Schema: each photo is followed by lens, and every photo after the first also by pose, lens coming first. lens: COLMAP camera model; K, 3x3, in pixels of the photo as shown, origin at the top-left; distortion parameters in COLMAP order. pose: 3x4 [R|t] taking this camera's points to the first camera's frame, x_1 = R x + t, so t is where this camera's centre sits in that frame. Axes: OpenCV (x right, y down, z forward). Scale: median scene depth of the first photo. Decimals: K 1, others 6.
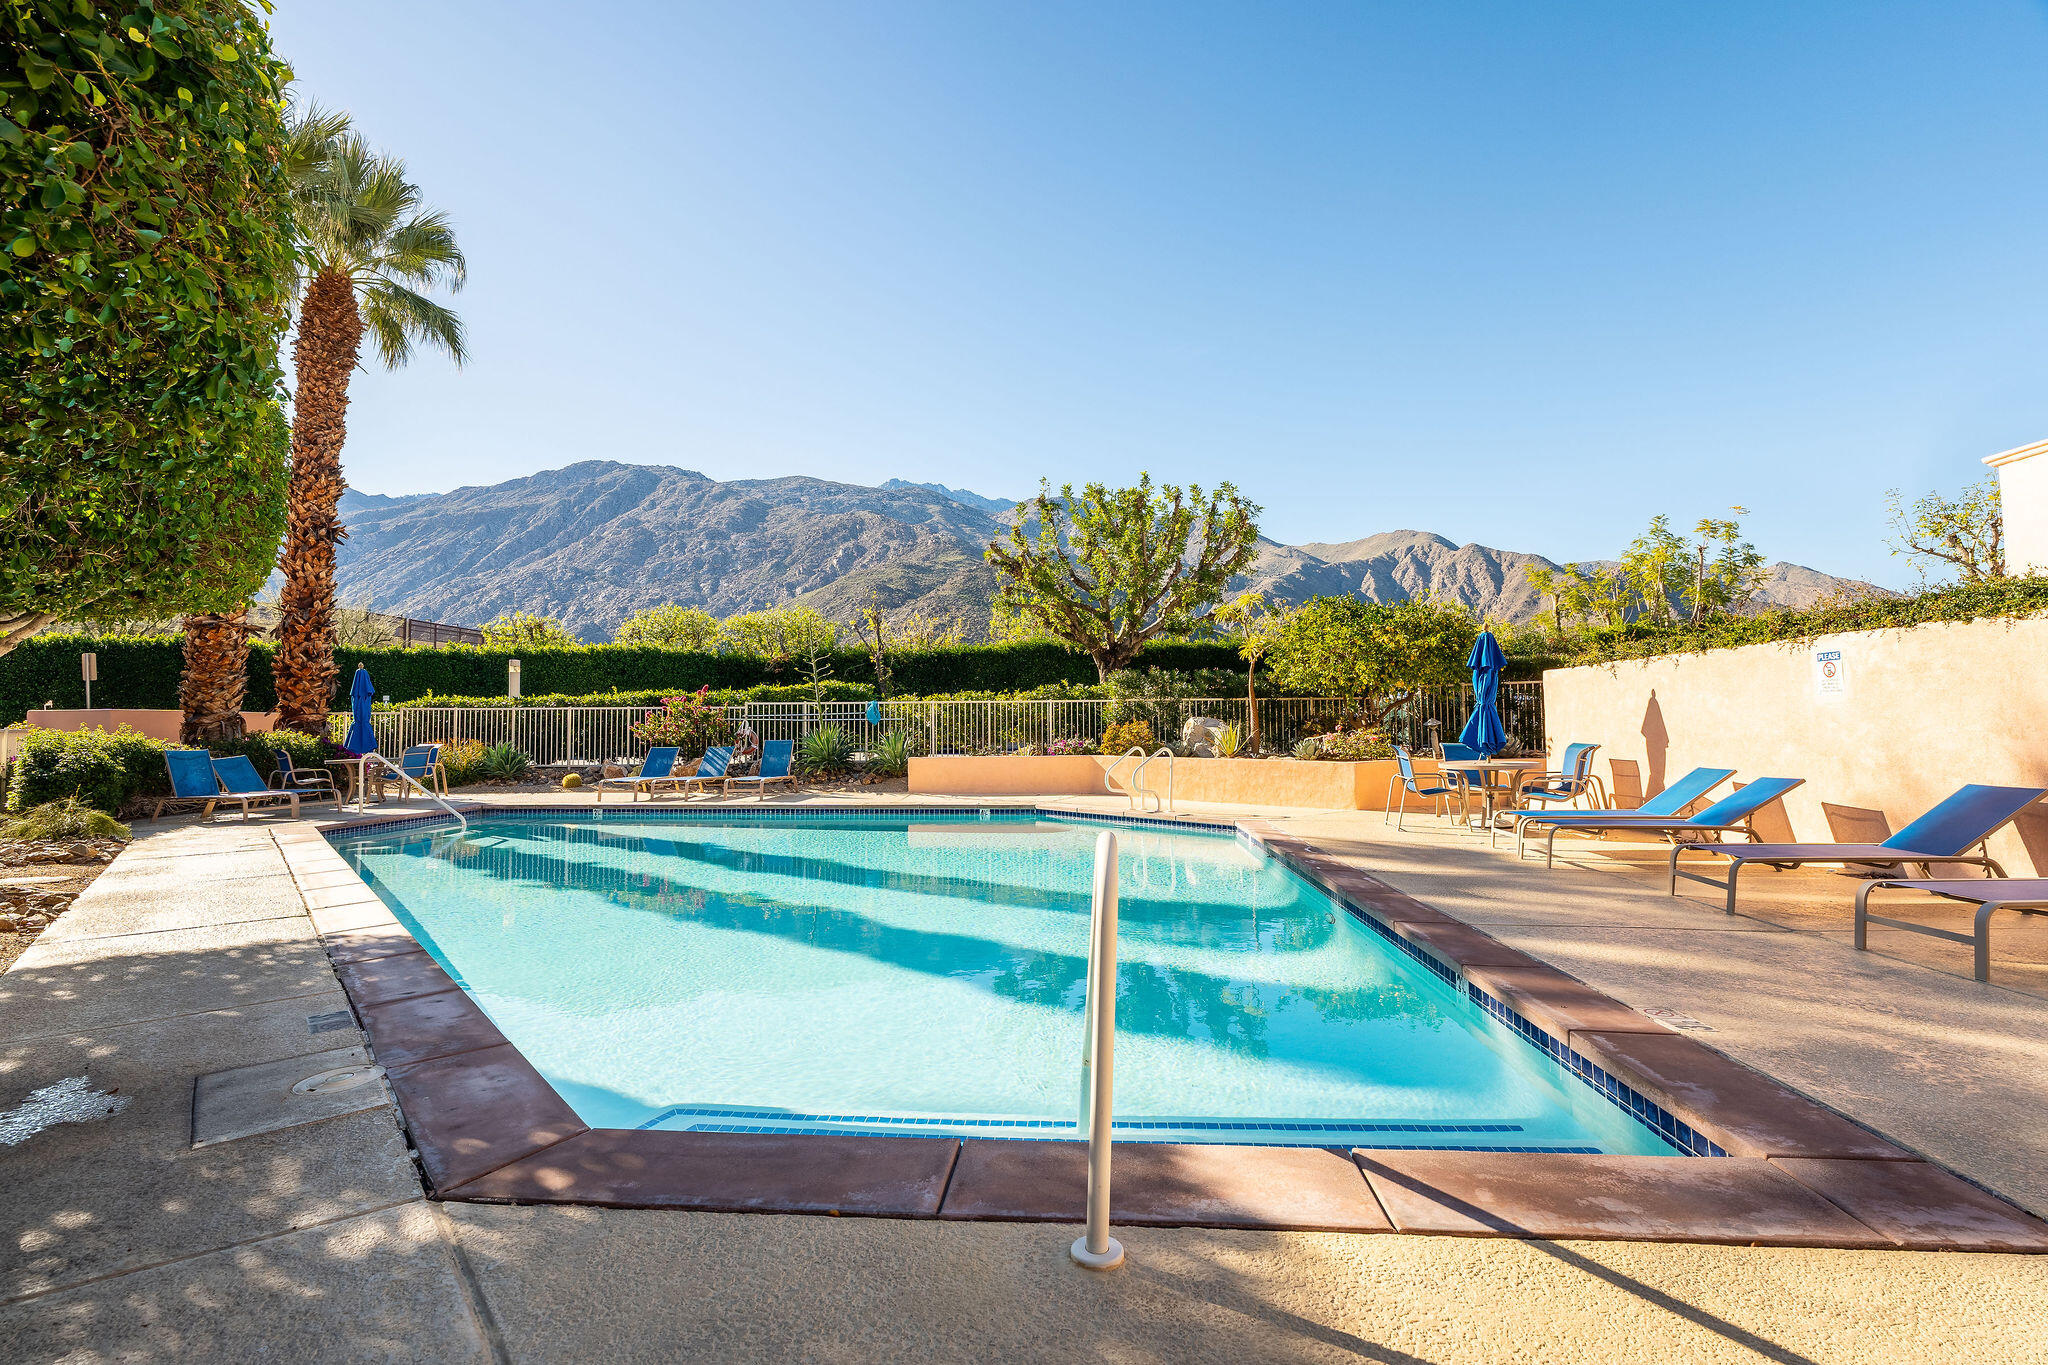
lens RADIAL K [[916.8, 0, 1013.1], [0, 916.8, 691.5], [0, 0, 1]] dist [-0.003612, 0.001727]
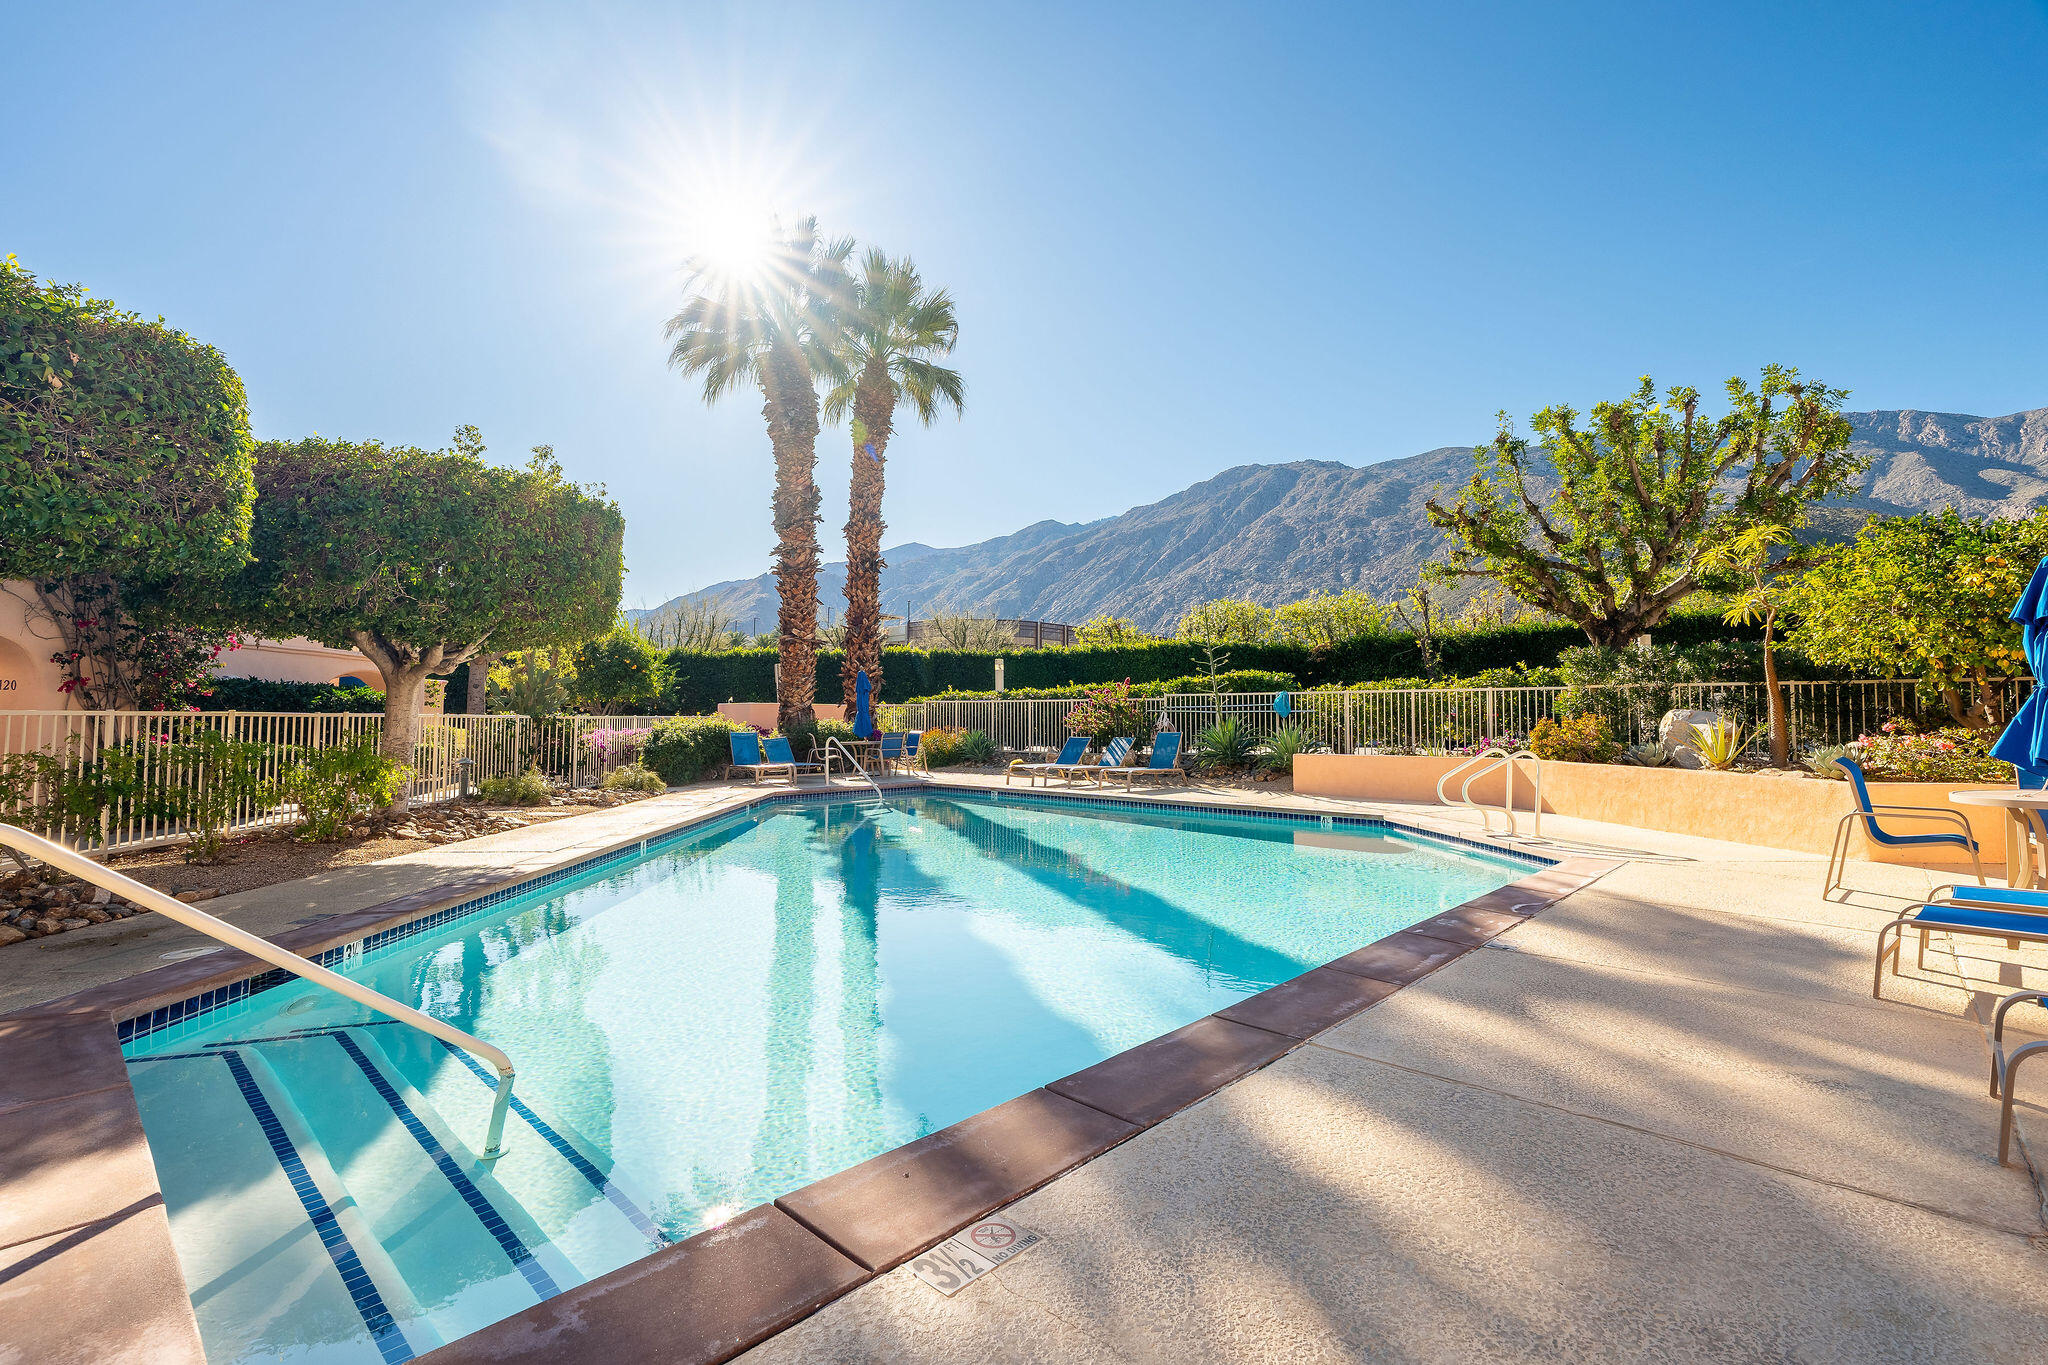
lens RADIAL K [[916.8, 0, 1024.2], [0, 916.8, 695.0], [0, 0, 1]] dist [-0.003612, 0.001727]
pose [[0.786179, -0.008141, -0.617946, 0.206274], [0.017307, 0.999811, 0.008846, 0.001440], [0.617757, -0.017649, 0.786171, 0.110436]]
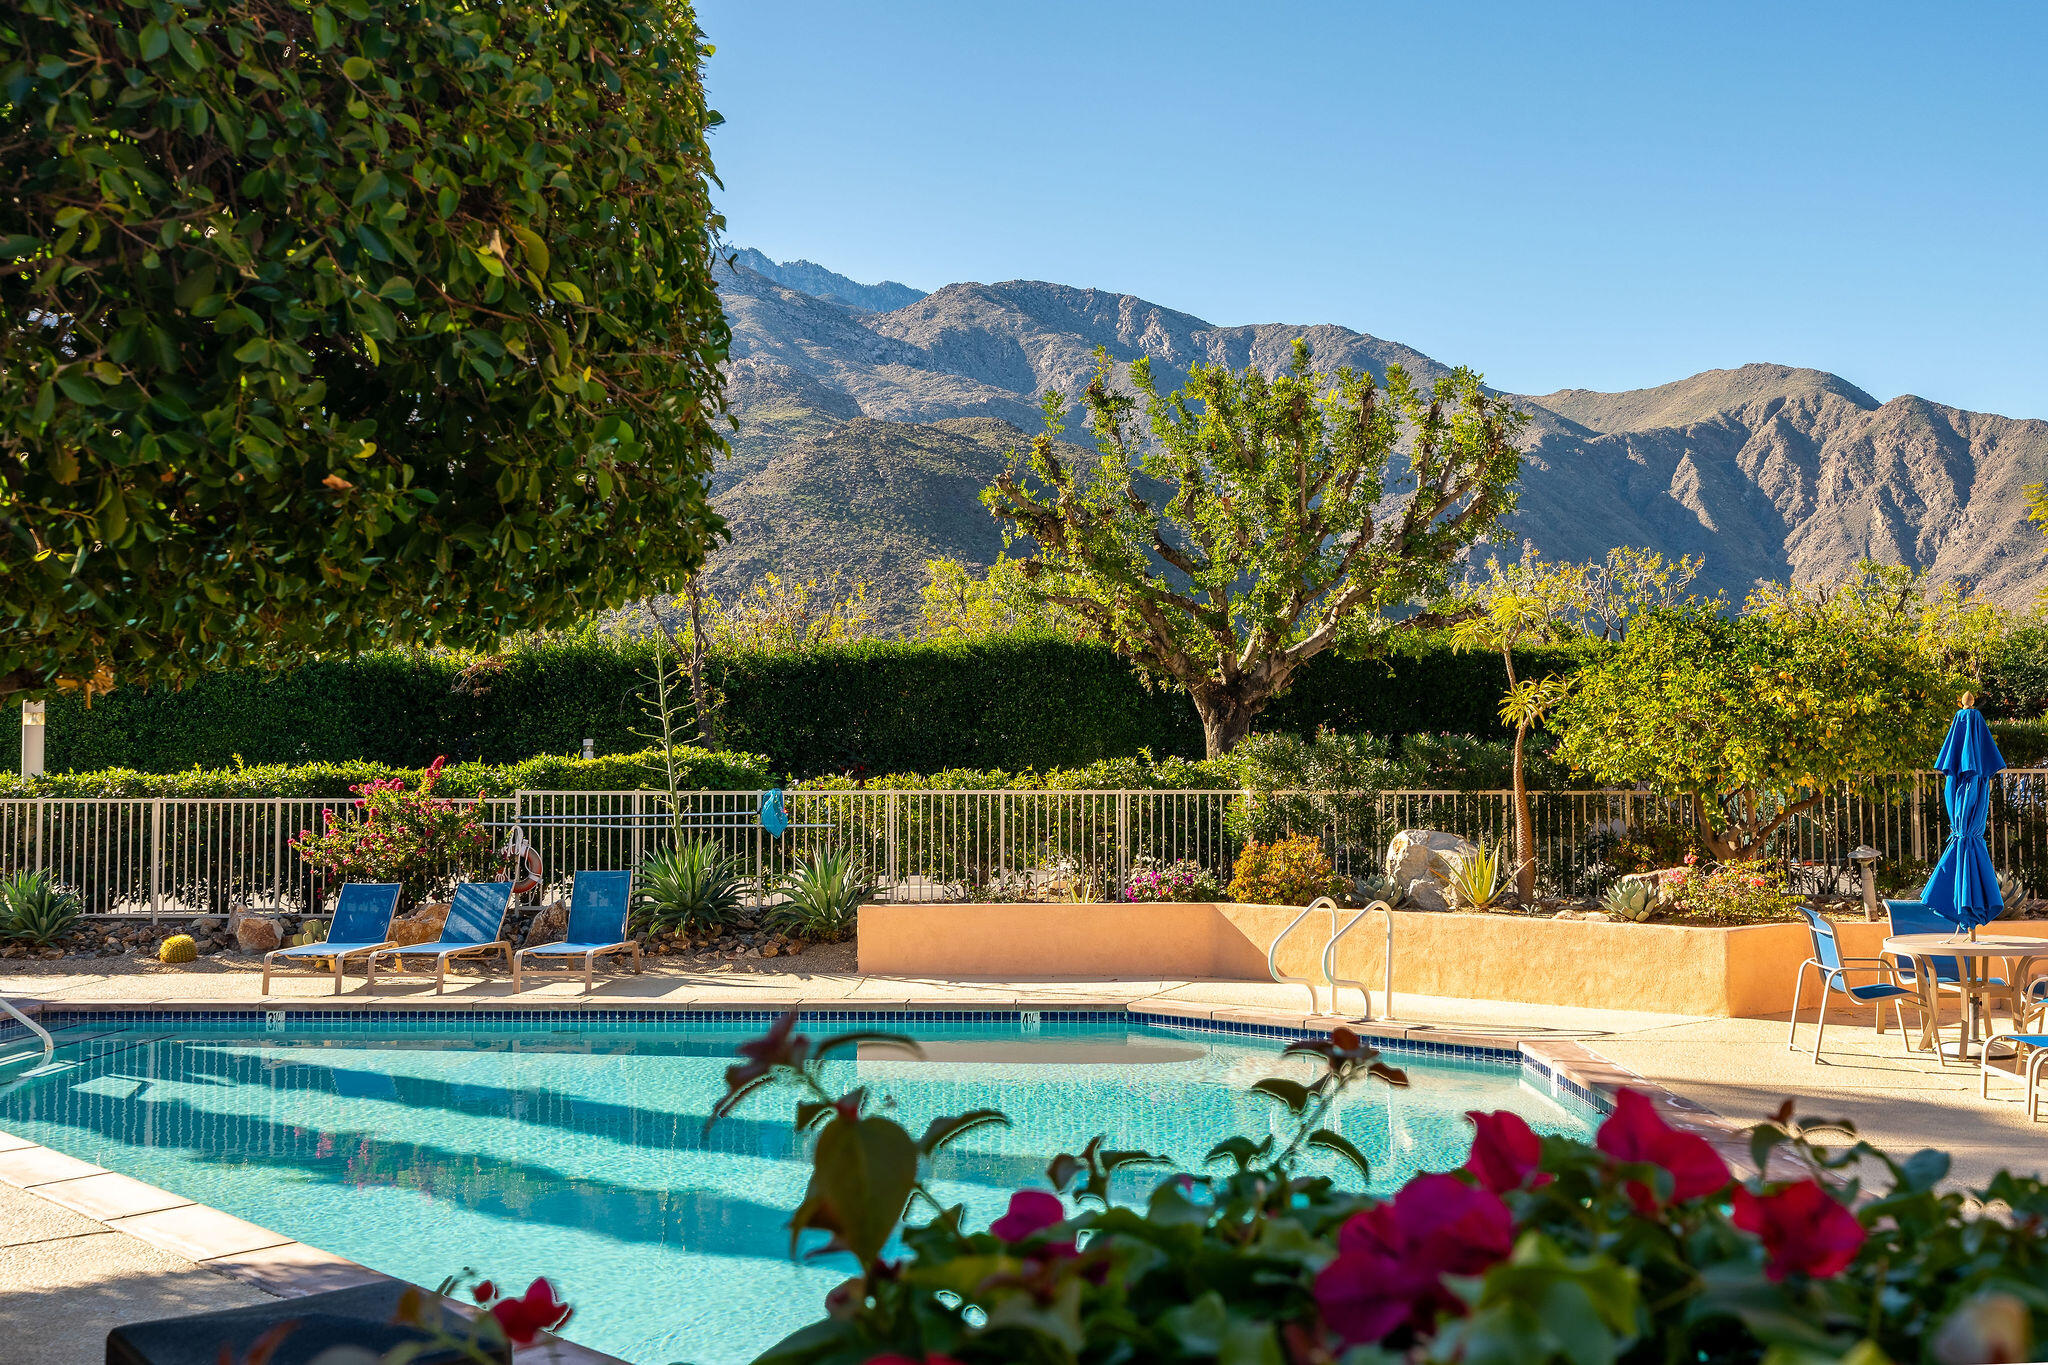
lens RADIAL K [[2022.4, 0, 998.5], [0, 2022.4, 703.2], [0, 0, 1]] dist [0.013350, 0.000000]
pose [[0.999006, 0.005605, 0.044232, -0.075263], [-0.005531, 0.999983, -0.001796, -0.035109], [-0.044241, 0.001550, 0.999020, -0.122141]]
